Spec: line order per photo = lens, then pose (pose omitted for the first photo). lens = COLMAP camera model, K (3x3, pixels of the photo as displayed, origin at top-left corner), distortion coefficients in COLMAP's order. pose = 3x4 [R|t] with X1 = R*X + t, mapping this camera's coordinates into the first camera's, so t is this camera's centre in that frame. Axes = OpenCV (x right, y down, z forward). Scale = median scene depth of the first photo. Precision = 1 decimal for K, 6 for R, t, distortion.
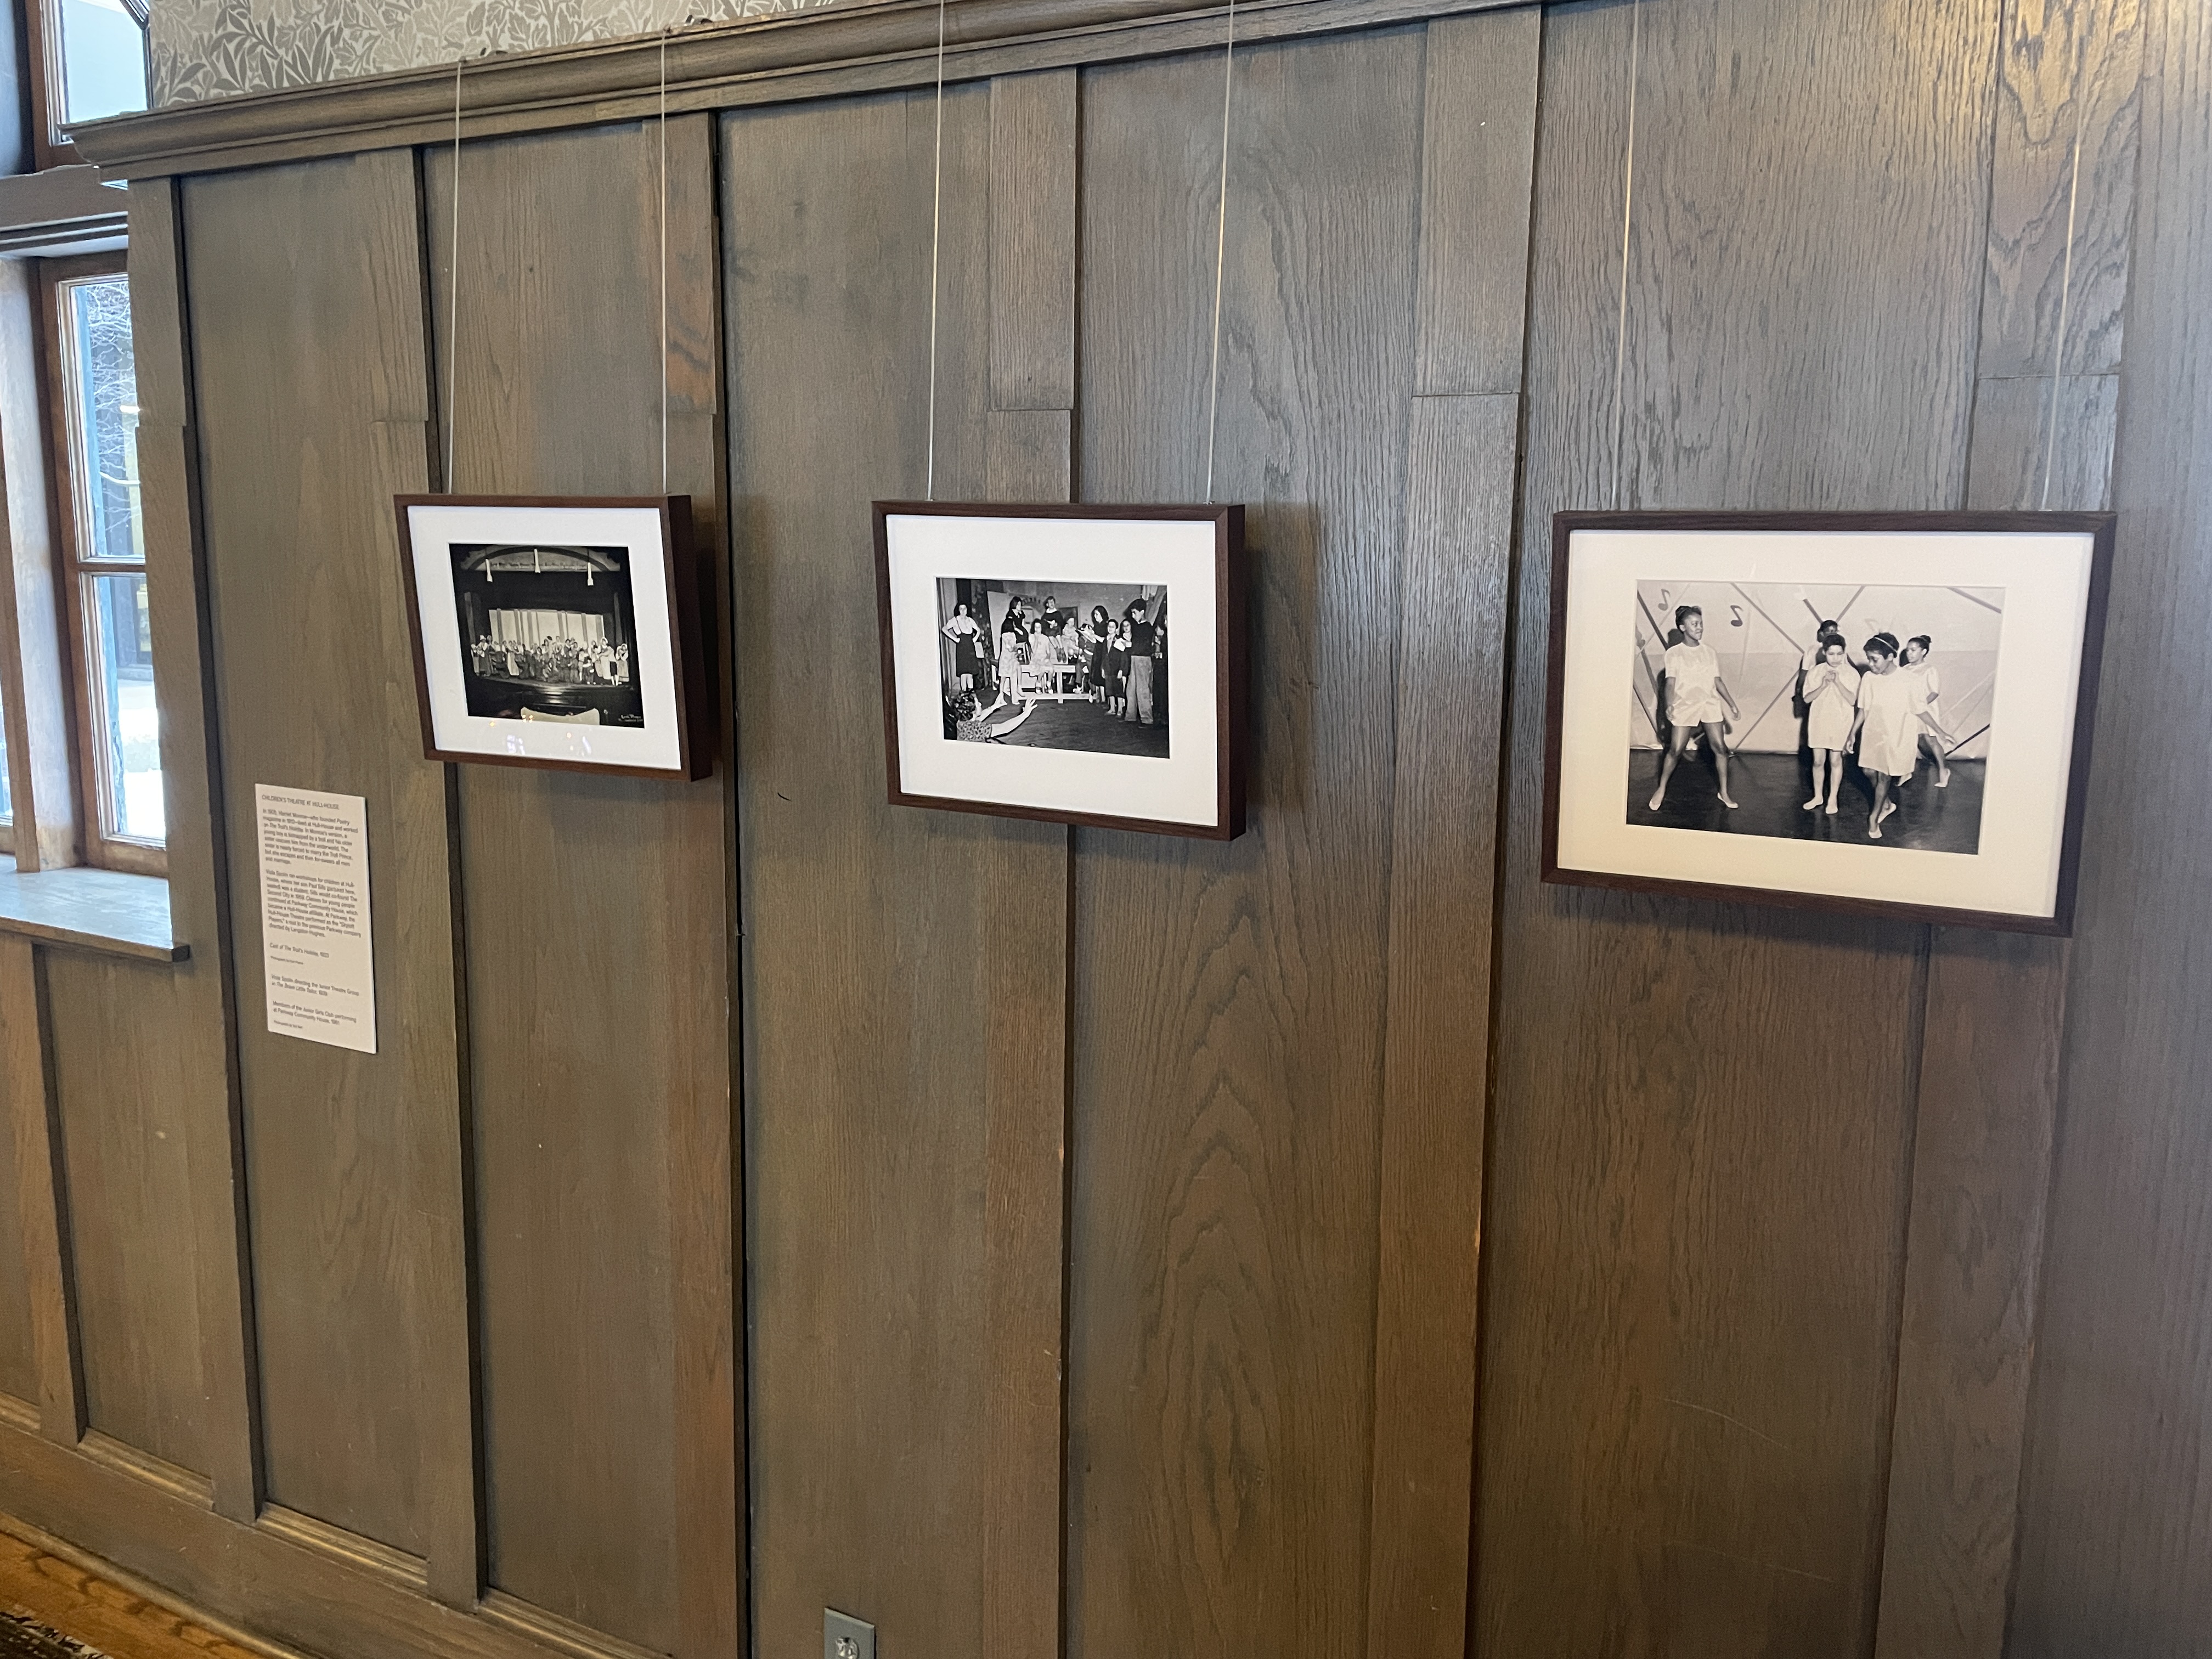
lens RADIAL K [[1744.5, 0, 1112.1], [0, 1744.5, 822.0], [0, 0, 1]] dist [0.056134, -0.062494]
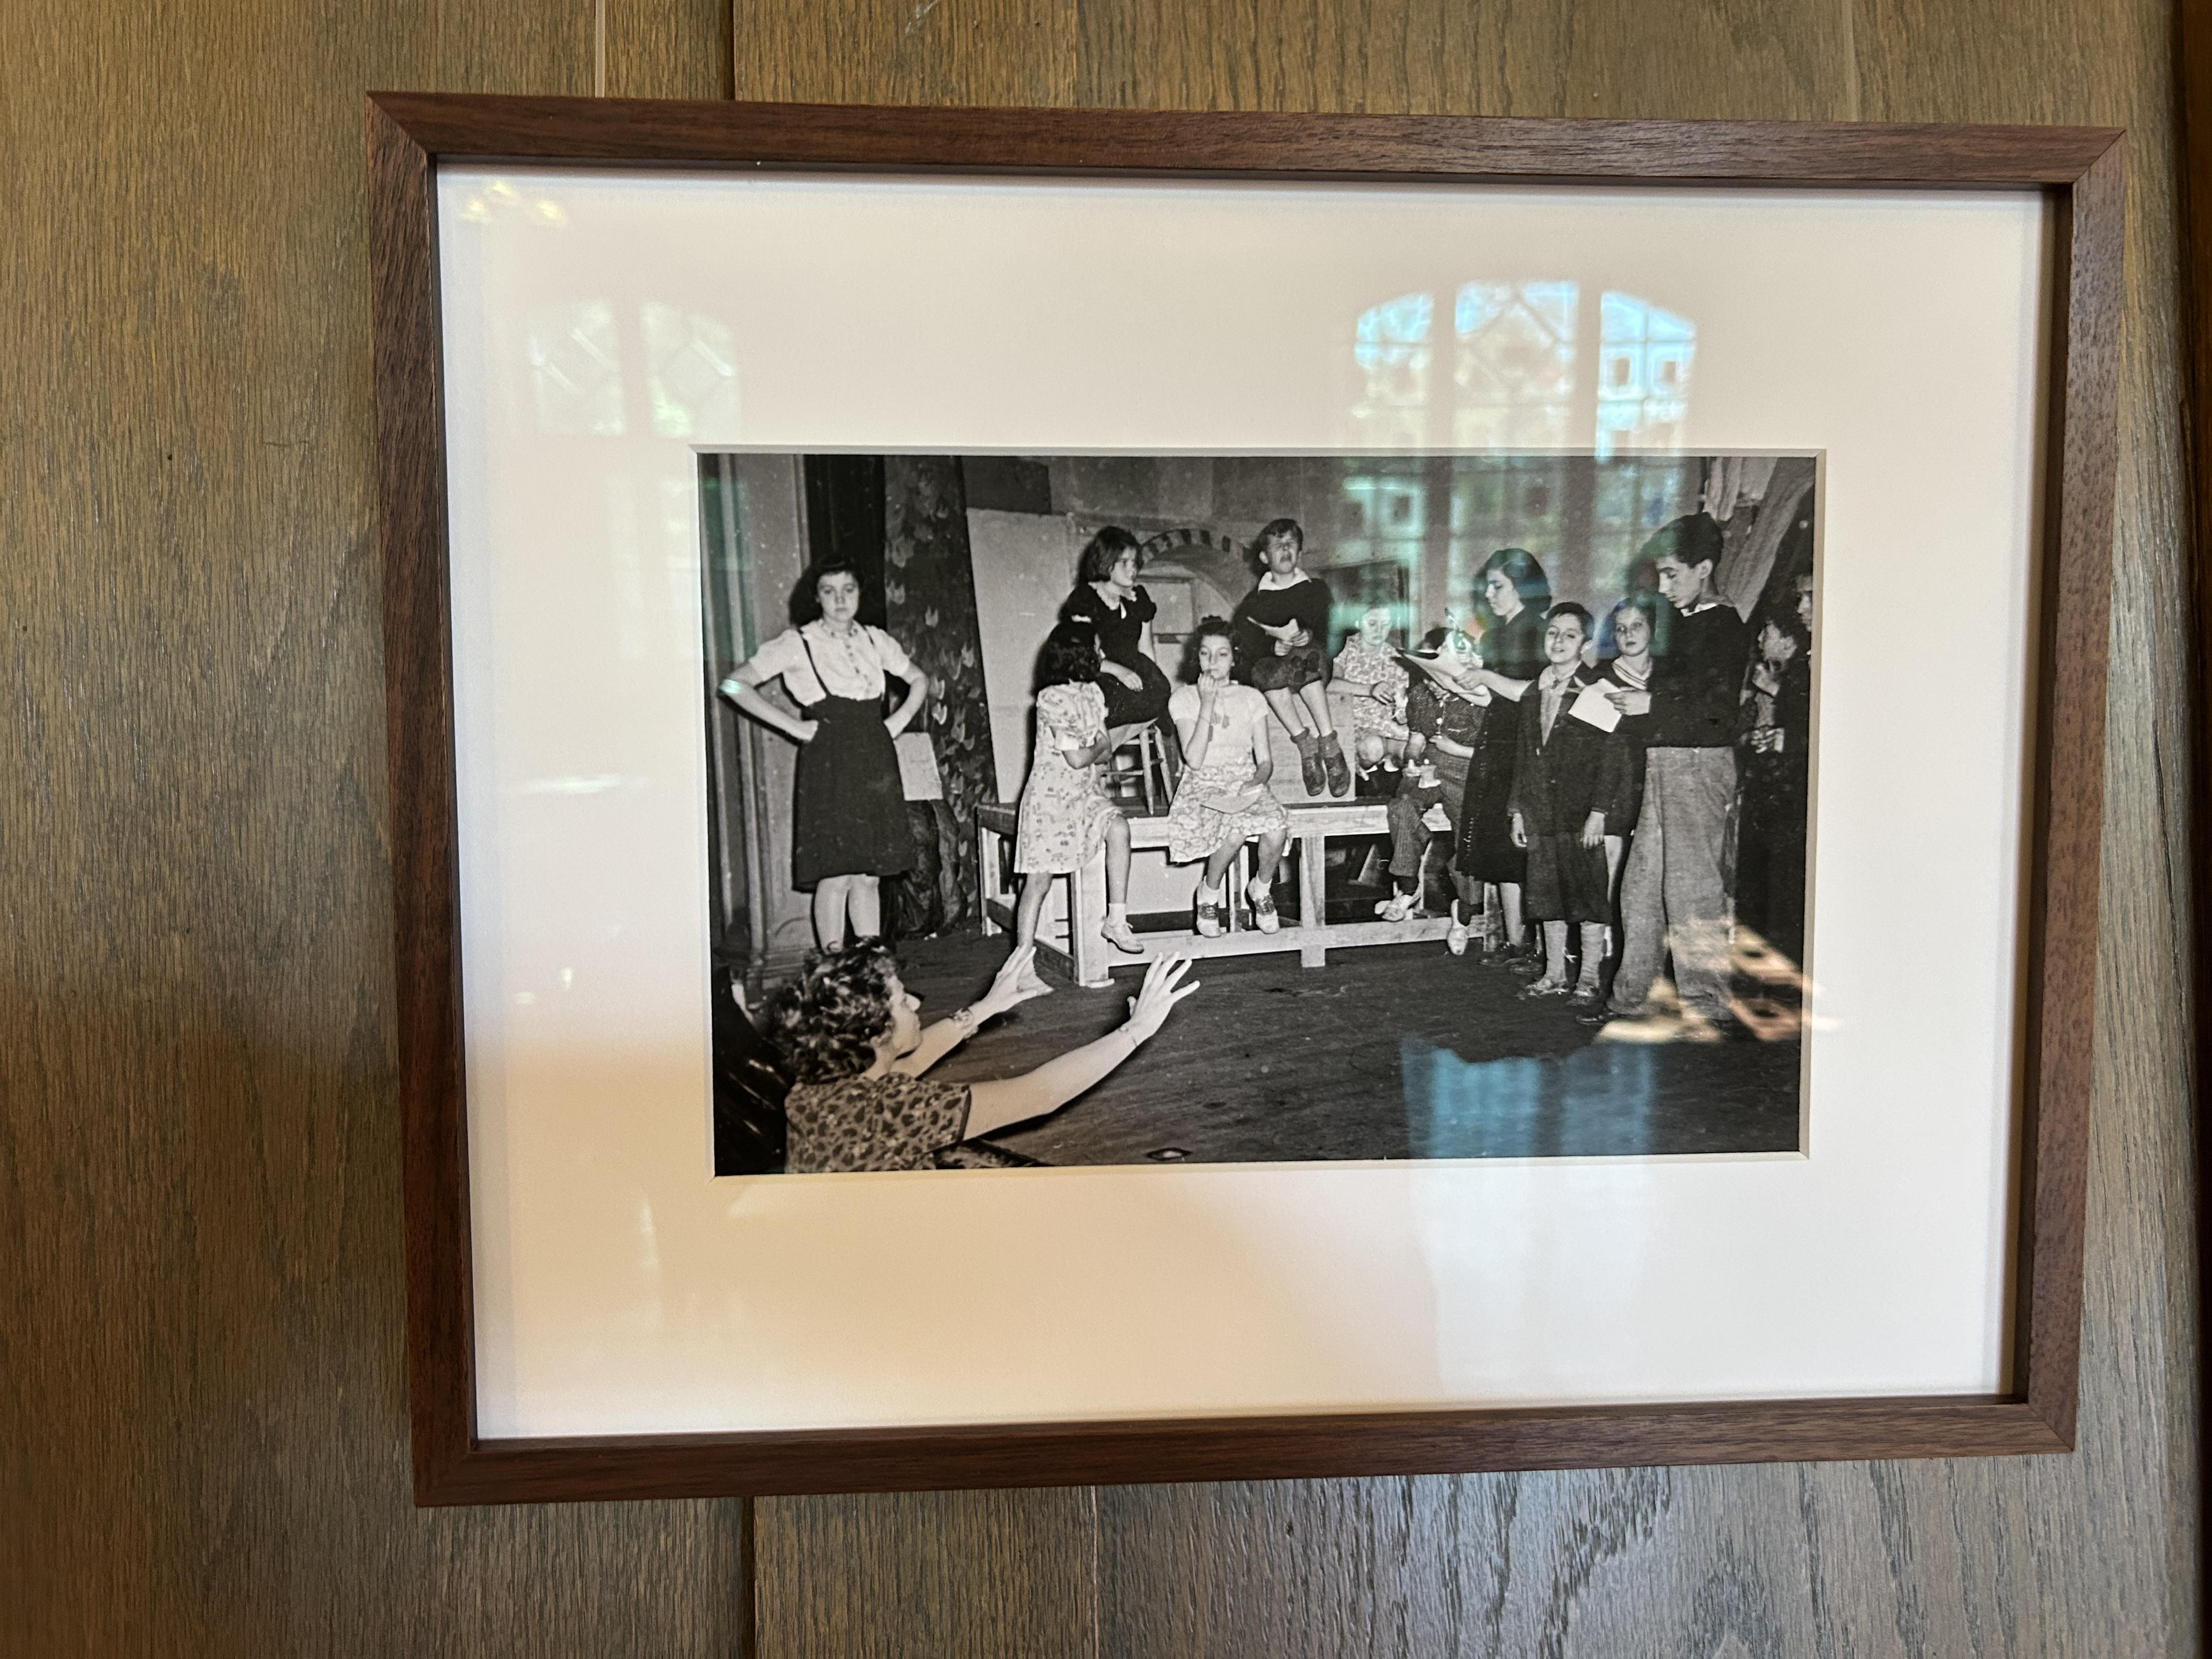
lens RADIAL K [[1752.2, 0, 1129.2], [0, 1752.2, 822.3], [0, 0, 1]] dist [0.016949, -0.023778]
pose [[0.846387, -0.022970, 0.532072, -0.203092], [0.113486, 0.983902, -0.138050, -0.064931], [-0.520336, 0.177227, 0.835369, 0.916581]]
